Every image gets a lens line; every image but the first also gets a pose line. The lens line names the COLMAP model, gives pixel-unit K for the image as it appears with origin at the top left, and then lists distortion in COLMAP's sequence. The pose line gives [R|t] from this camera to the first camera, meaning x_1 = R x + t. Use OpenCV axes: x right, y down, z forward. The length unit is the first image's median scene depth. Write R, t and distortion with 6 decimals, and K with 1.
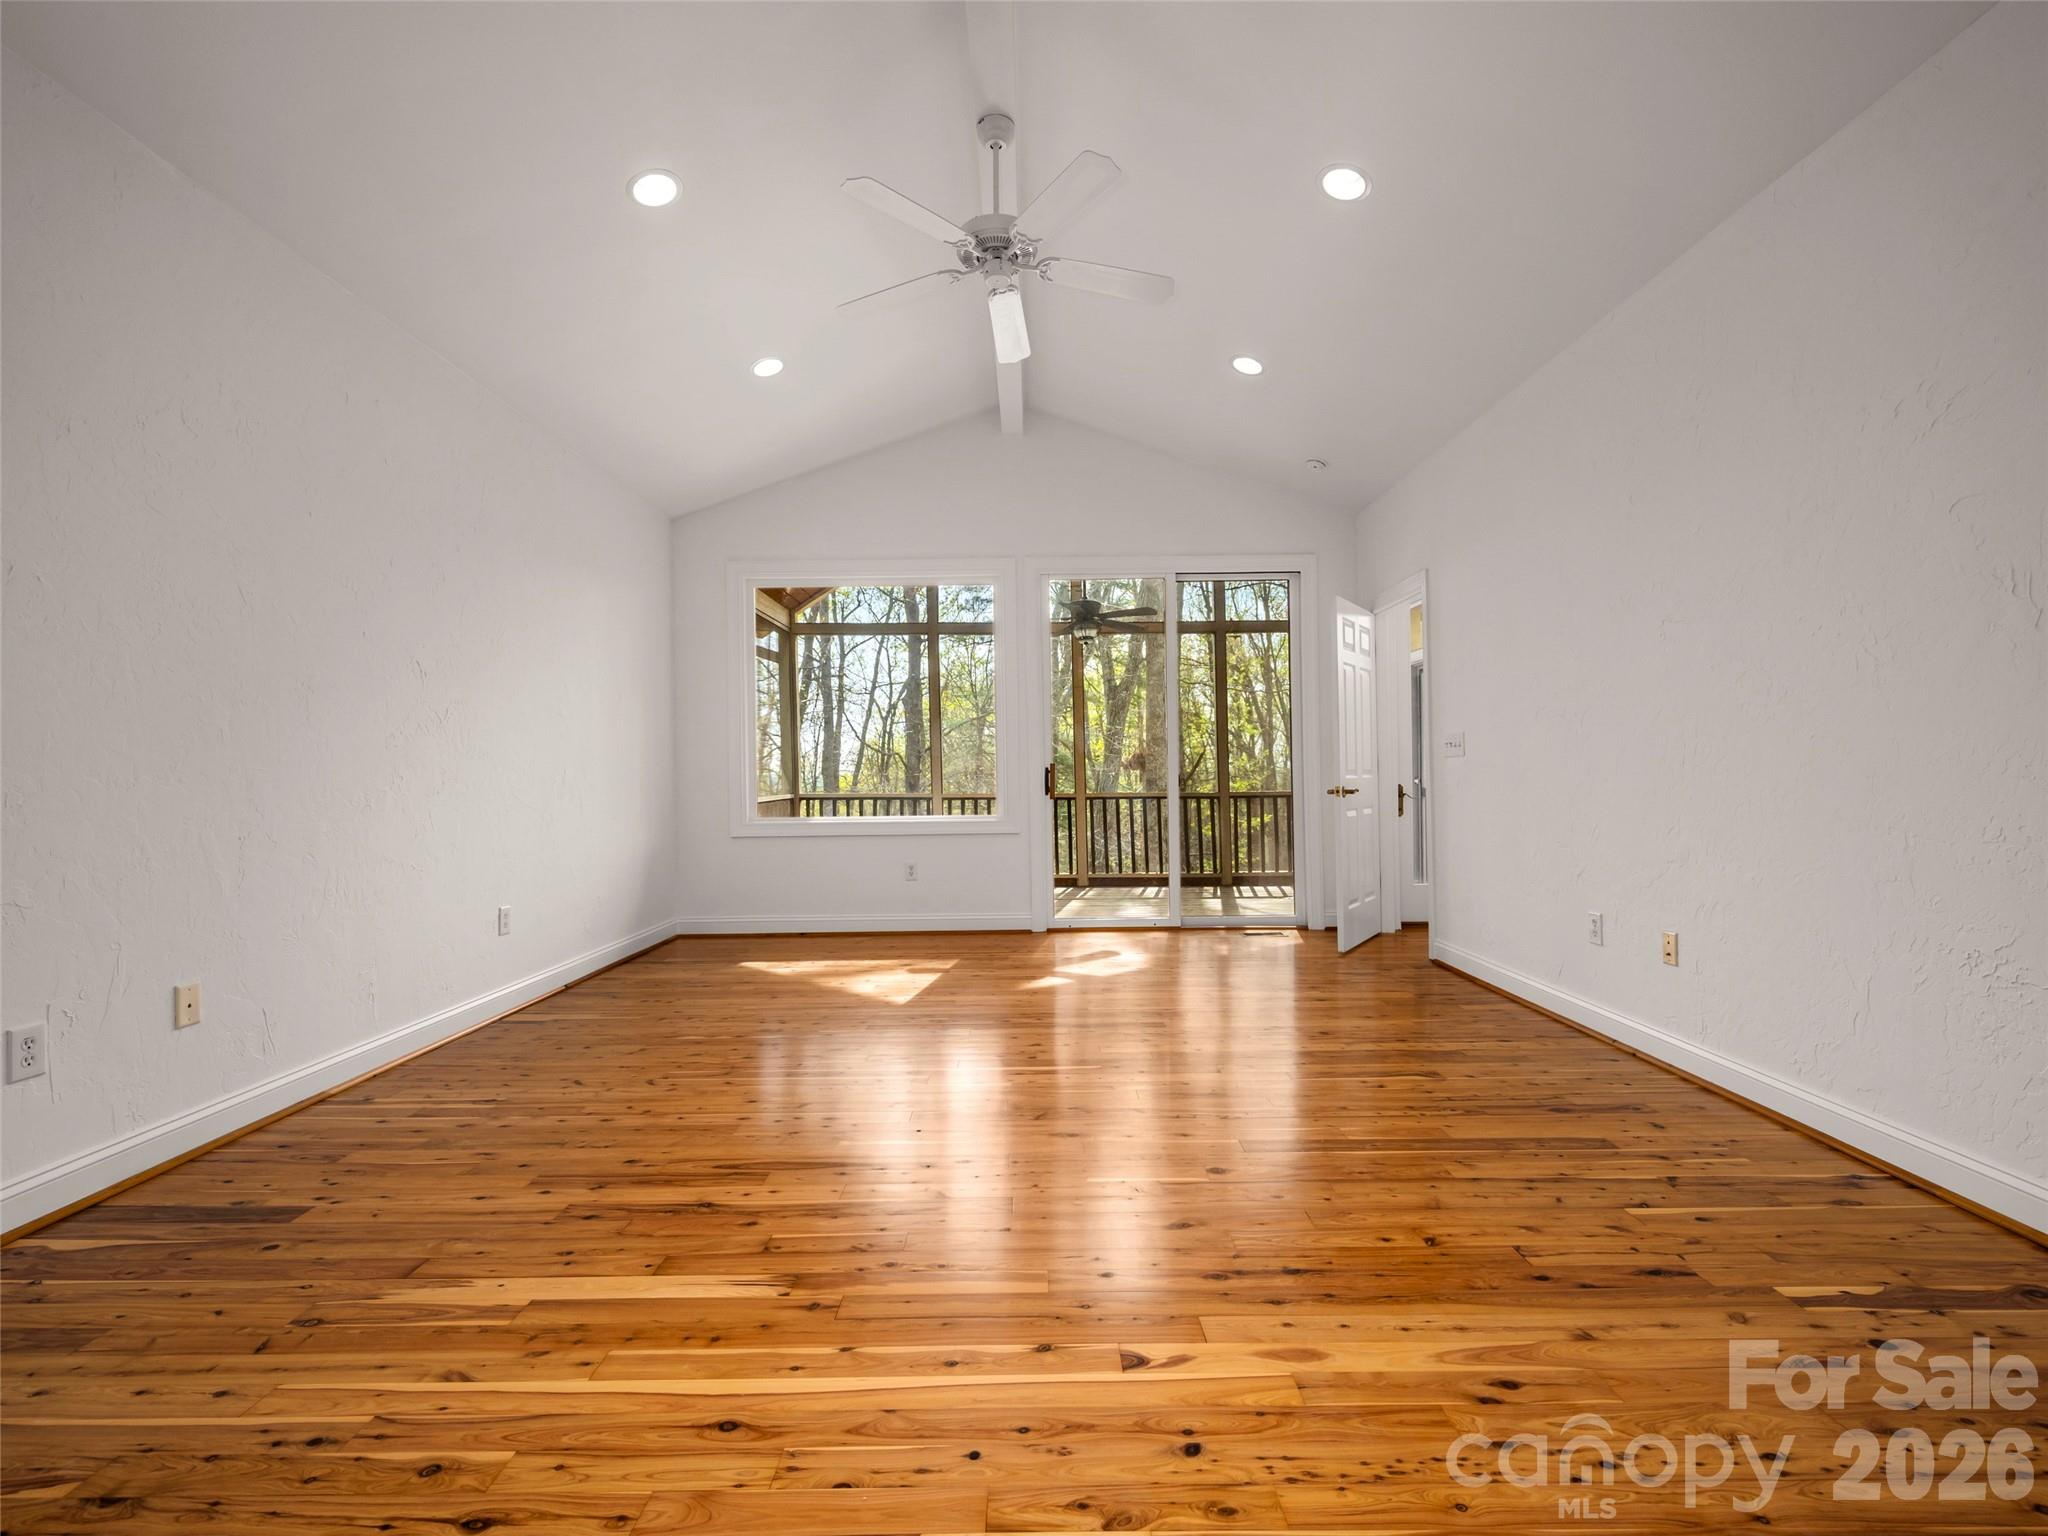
lens RADIAL K [[909.6, 0, 1024.5], [0, 909.6, 776.4], [0, 0, 1]] dist [-0.000441, -0.000354]
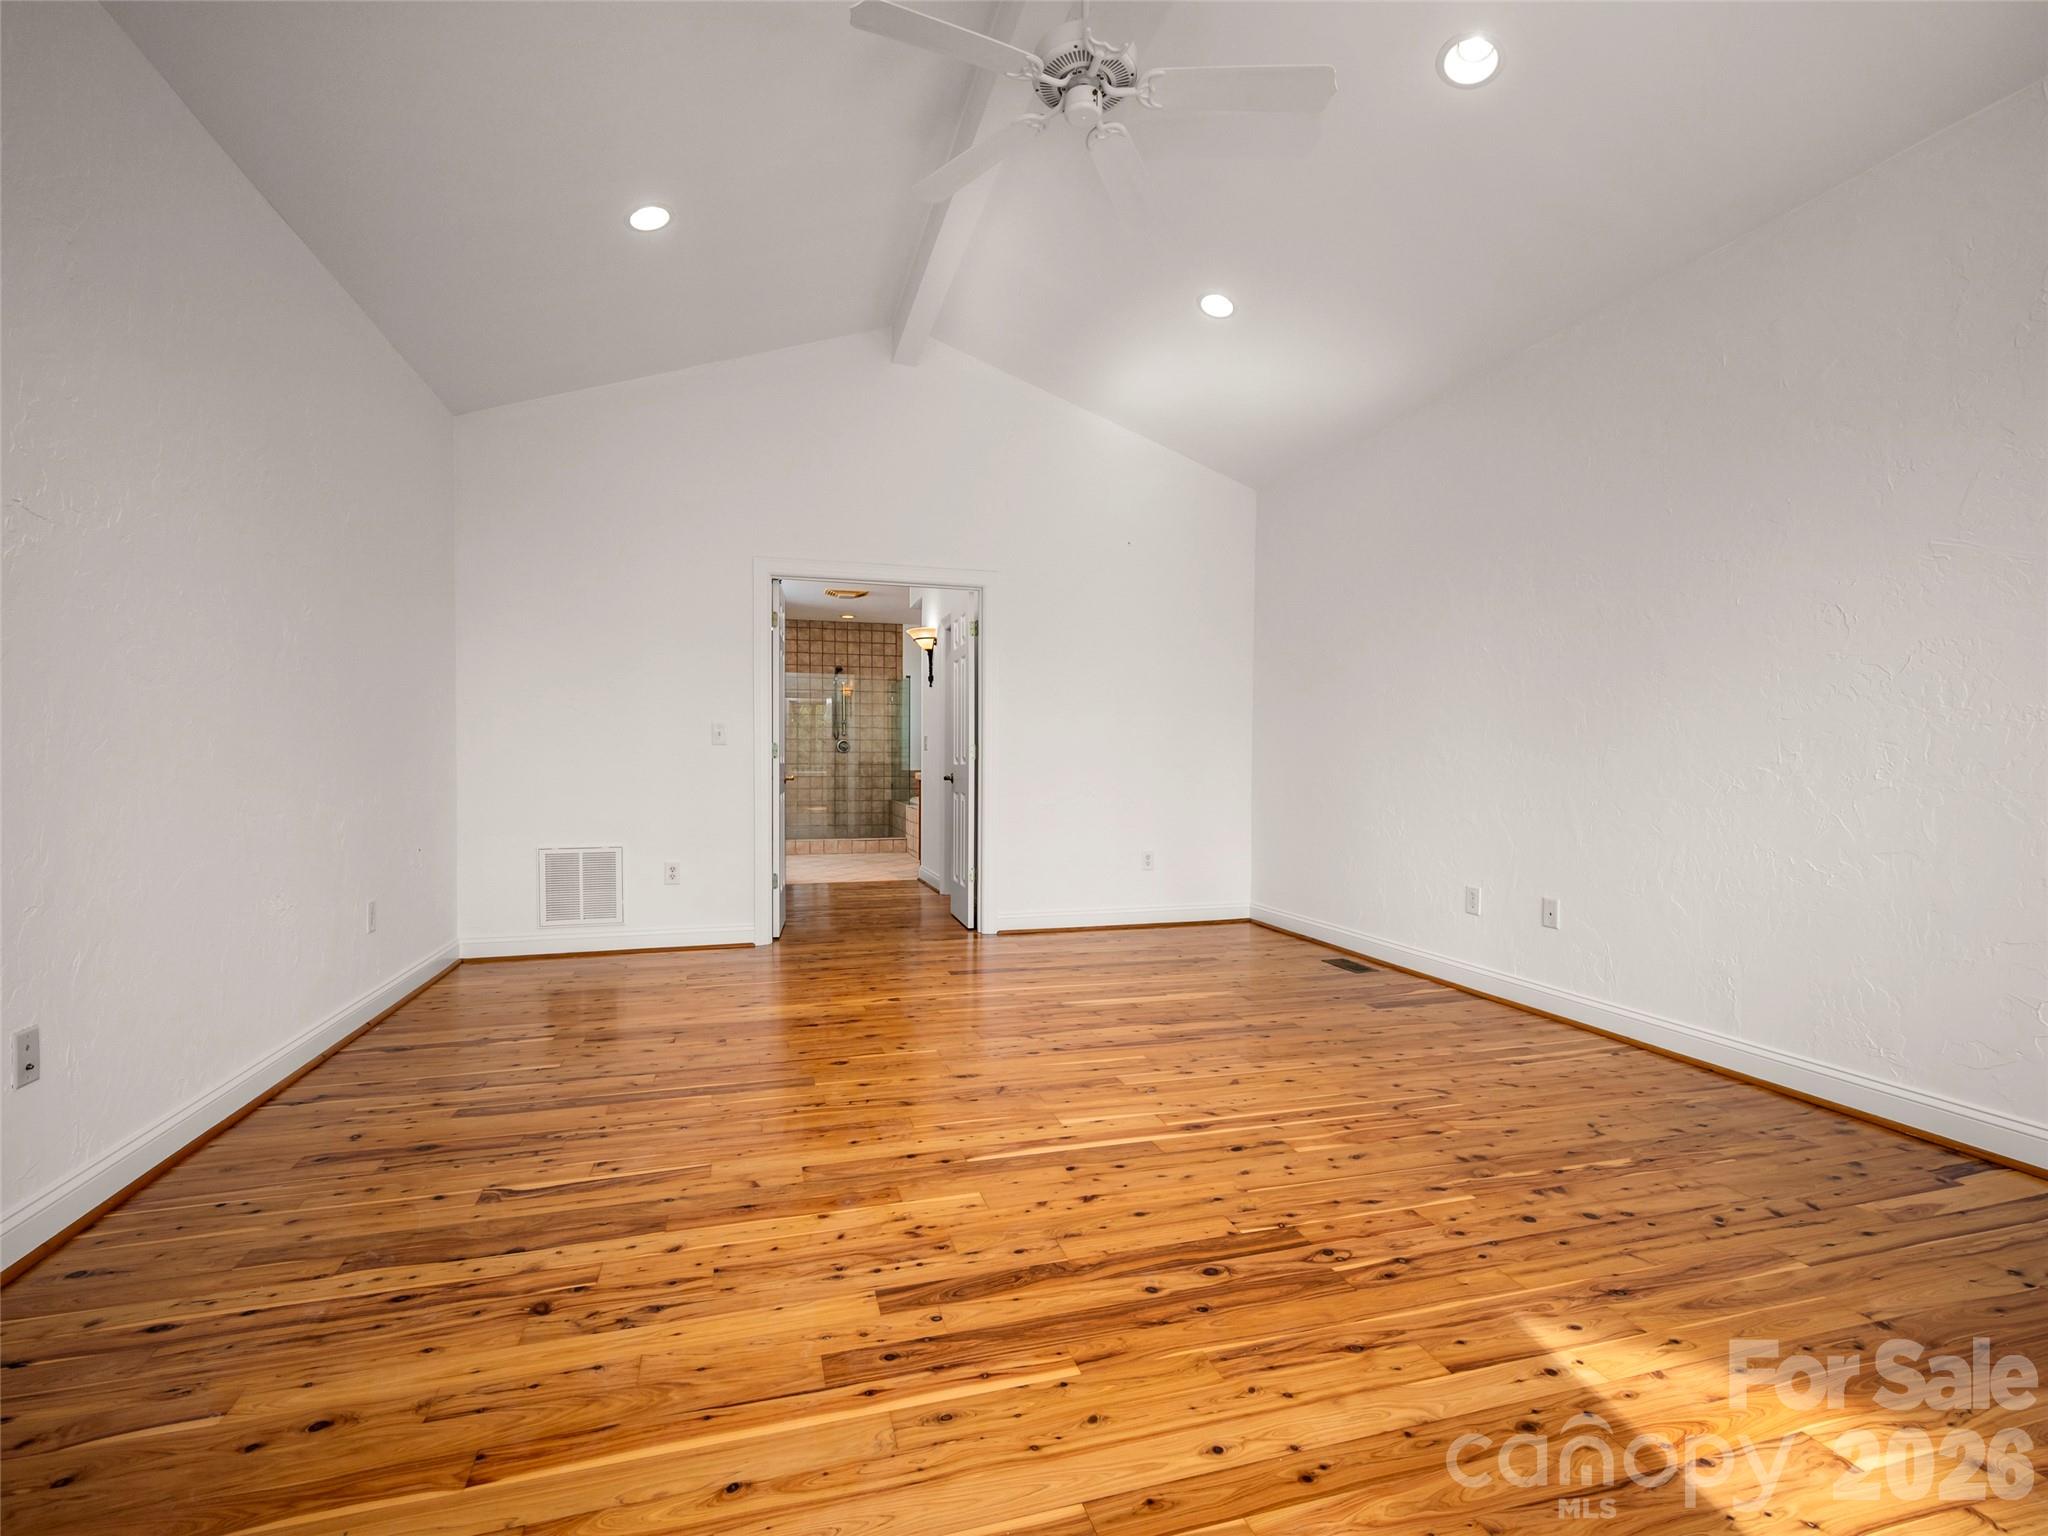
lens RADIAL K [[909.6, 0, 1024.5], [0, 909.6, 776.4], [0, 0, 1]] dist [-0.000441, -0.000354]
pose [[-0.953488, 0.012623, -0.301167, 0.337703], [0.007067, 0.999784, 0.019531, -0.002691], [0.301349, 0.016494, -0.953371, 2.247589]]
